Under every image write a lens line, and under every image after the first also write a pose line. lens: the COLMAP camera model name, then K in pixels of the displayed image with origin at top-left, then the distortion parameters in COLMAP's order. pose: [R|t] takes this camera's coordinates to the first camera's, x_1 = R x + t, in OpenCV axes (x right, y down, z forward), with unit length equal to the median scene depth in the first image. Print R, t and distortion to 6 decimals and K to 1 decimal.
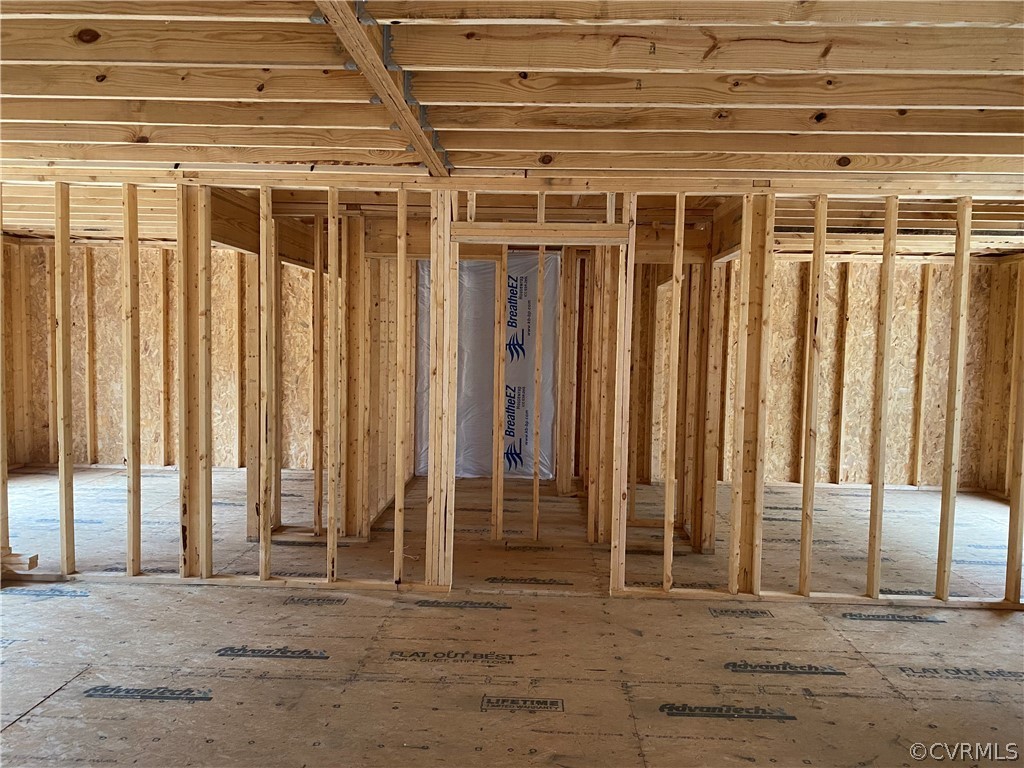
lens RADIAL K [[787.3, 0, 512.3], [0, 787.3, 386.2], [0, 0, 1]] dist [0.021135, -0.020378]
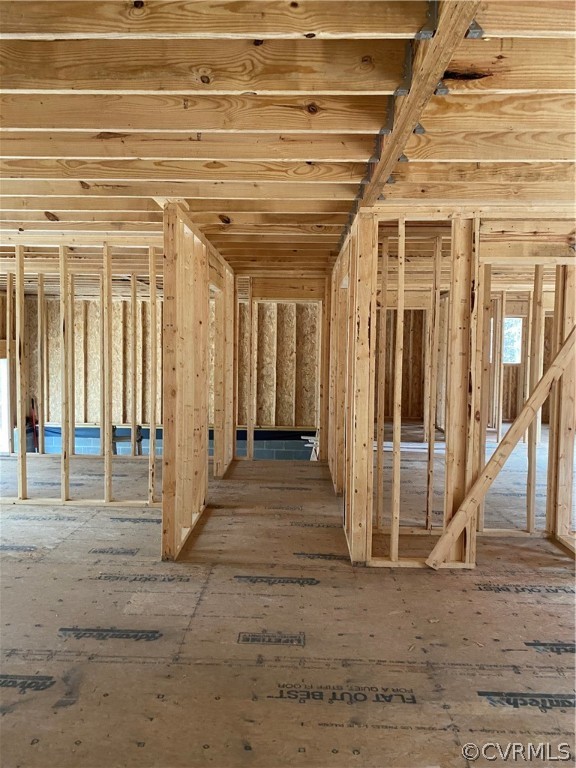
lens RADIAL K [[590.4, 0, 280.8], [0, 590.4, 379.5], [0, 0, 1]] dist [0.021135, -0.020378]
pose [[-0.999355, -0.035494, 0.005385, 0.008184], [-0.034534, 0.991435, 0.125952, -0.105936], [-0.009810, 0.125685, -0.992022, 1.751865]]
